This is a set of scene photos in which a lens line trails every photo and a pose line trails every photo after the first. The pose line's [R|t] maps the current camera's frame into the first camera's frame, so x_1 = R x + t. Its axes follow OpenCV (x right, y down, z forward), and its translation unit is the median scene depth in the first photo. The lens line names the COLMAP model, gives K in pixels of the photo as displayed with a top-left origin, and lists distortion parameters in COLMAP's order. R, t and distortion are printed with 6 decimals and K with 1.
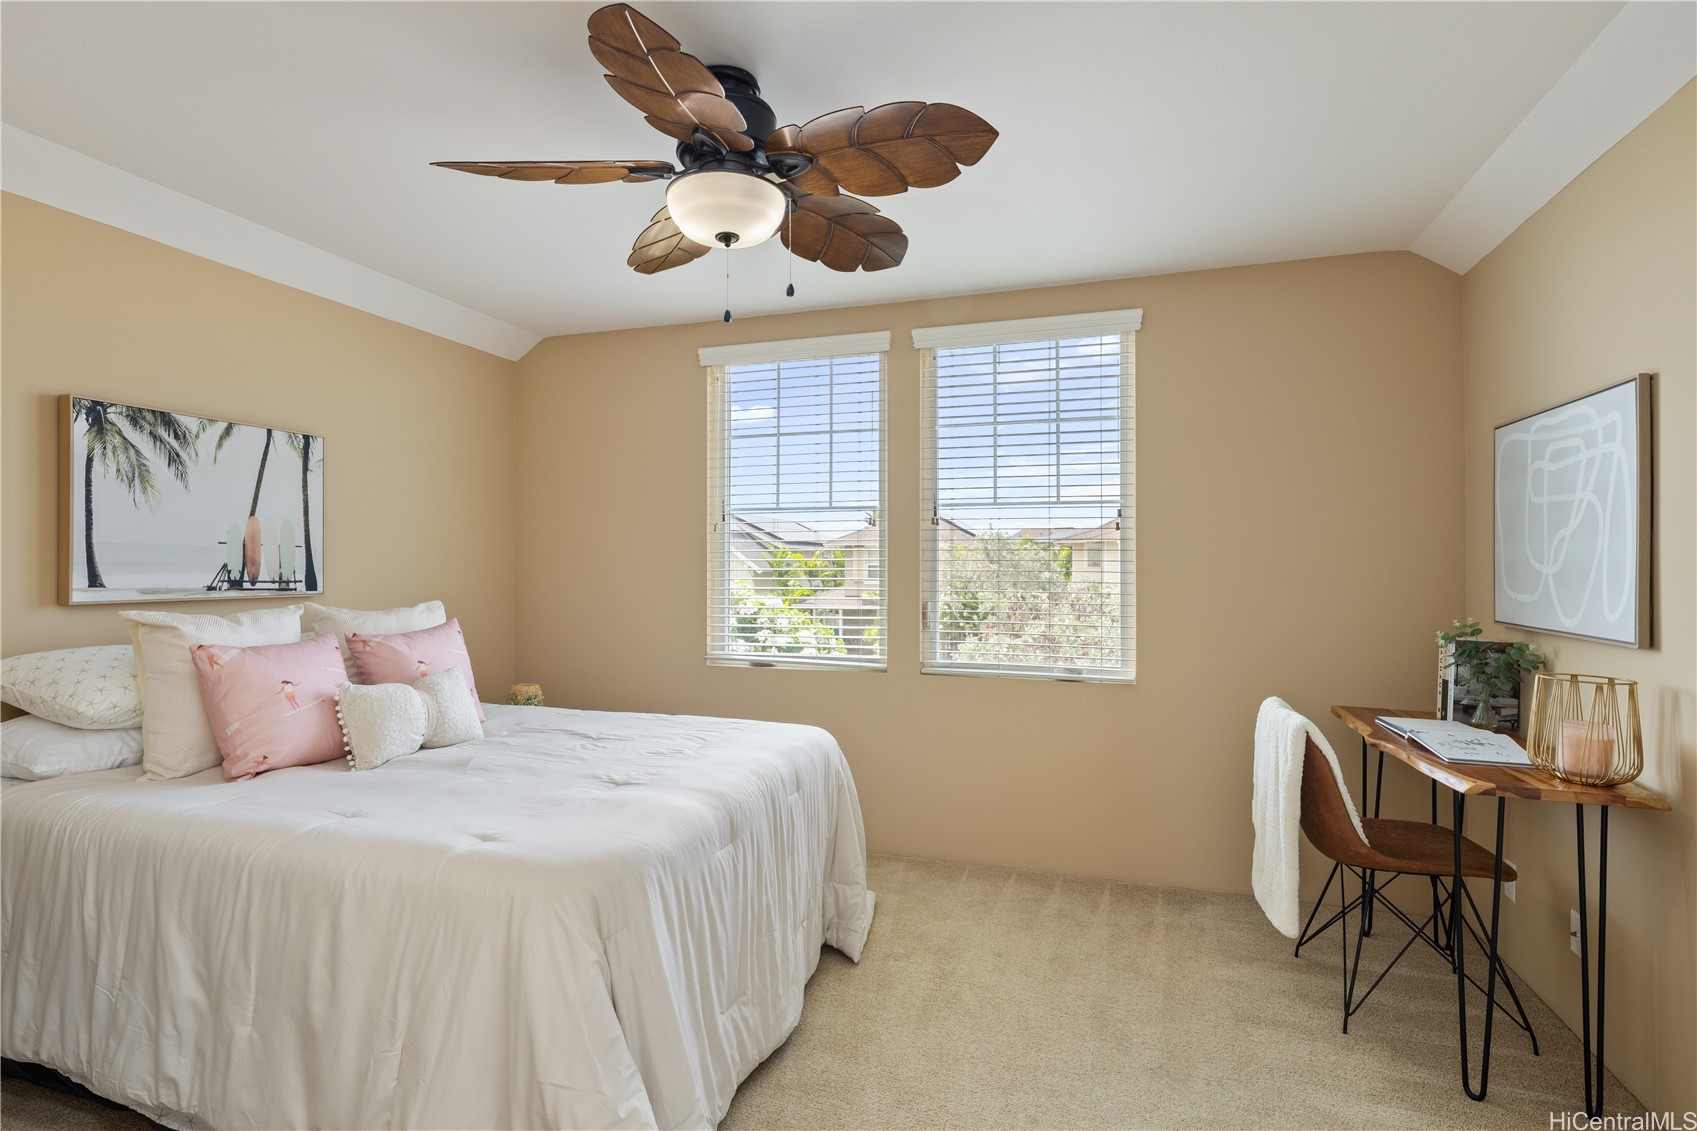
lens RADIAL K [[833.0, 0, 845.1], [0, 833.0, 565.5], [0, 0, 1]] dist [0.006512, 0.000036]
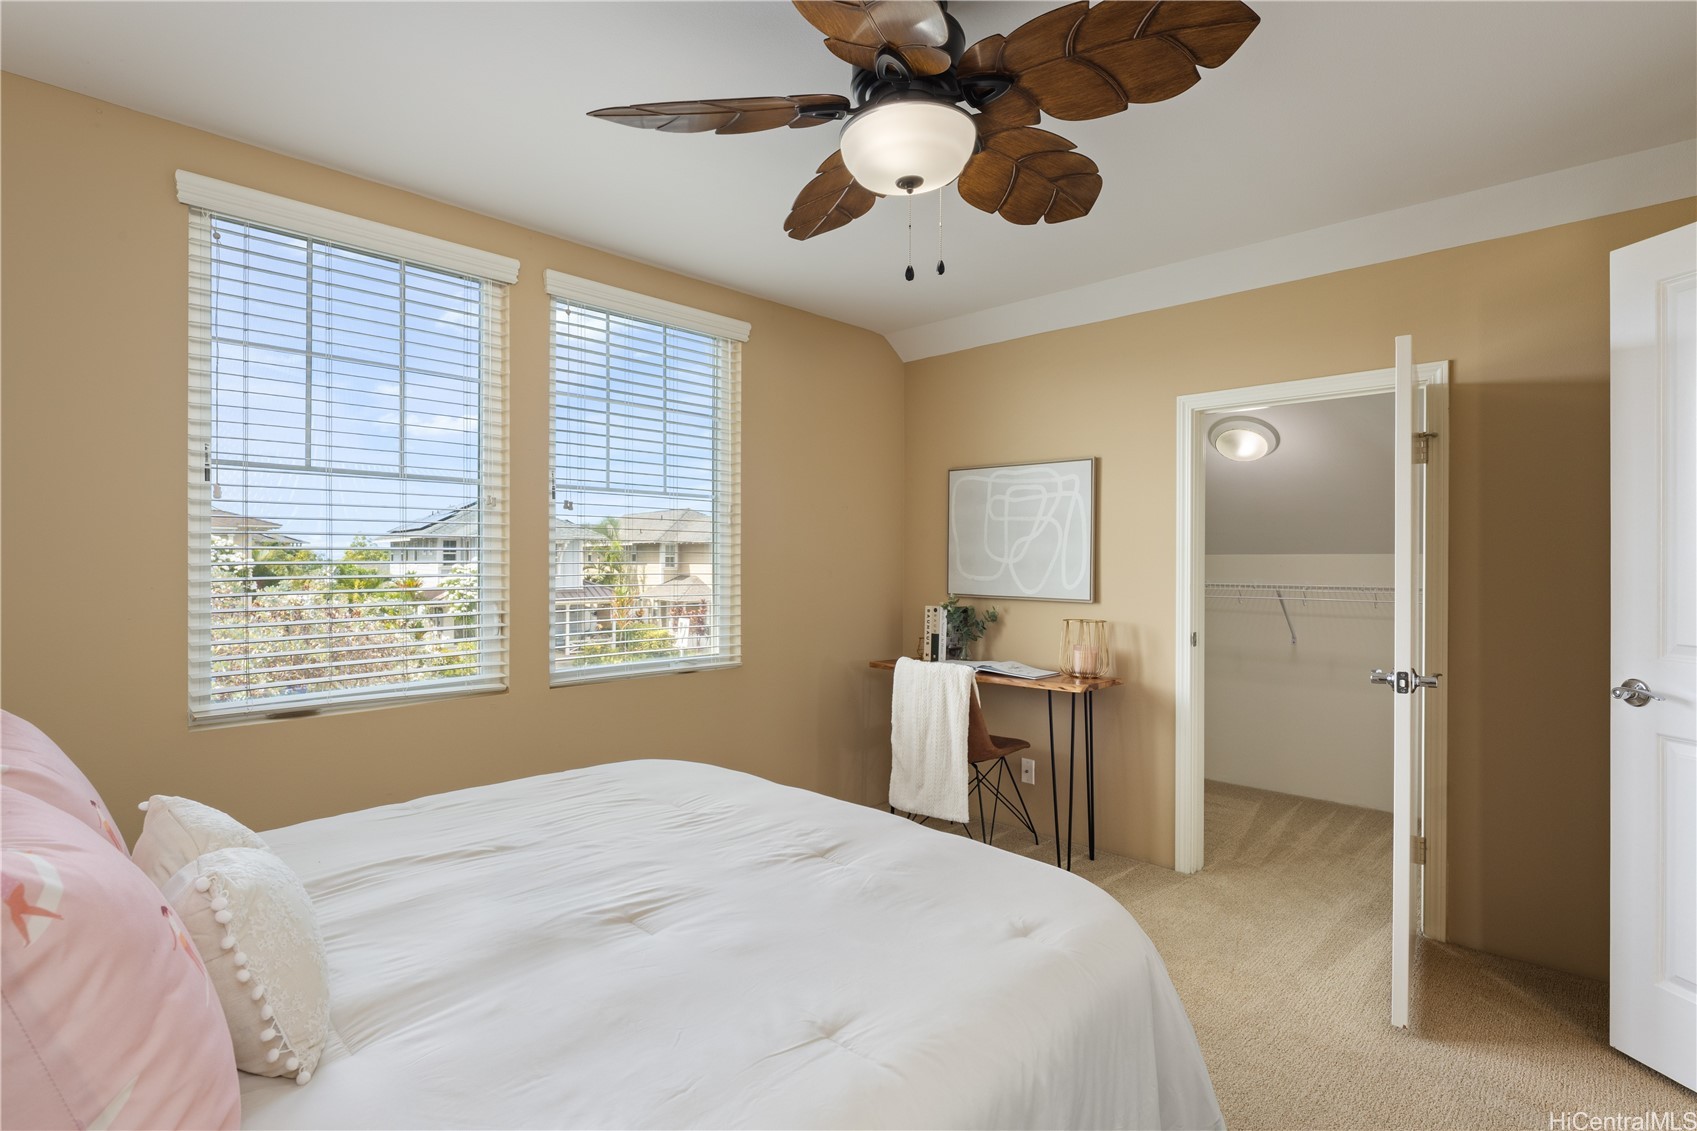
lens RADIAL K [[833.0, 0, 847.1], [0, 833.0, 562.4], [0, 0, 1]] dist [0.006512, 0.000036]
pose [[0.428780, -0.005126, 0.903394, -0.828724], [-0.003056, 0.999970, 0.007125, -0.002842], [-0.903404, -0.005815, 0.428752, 0.590768]]
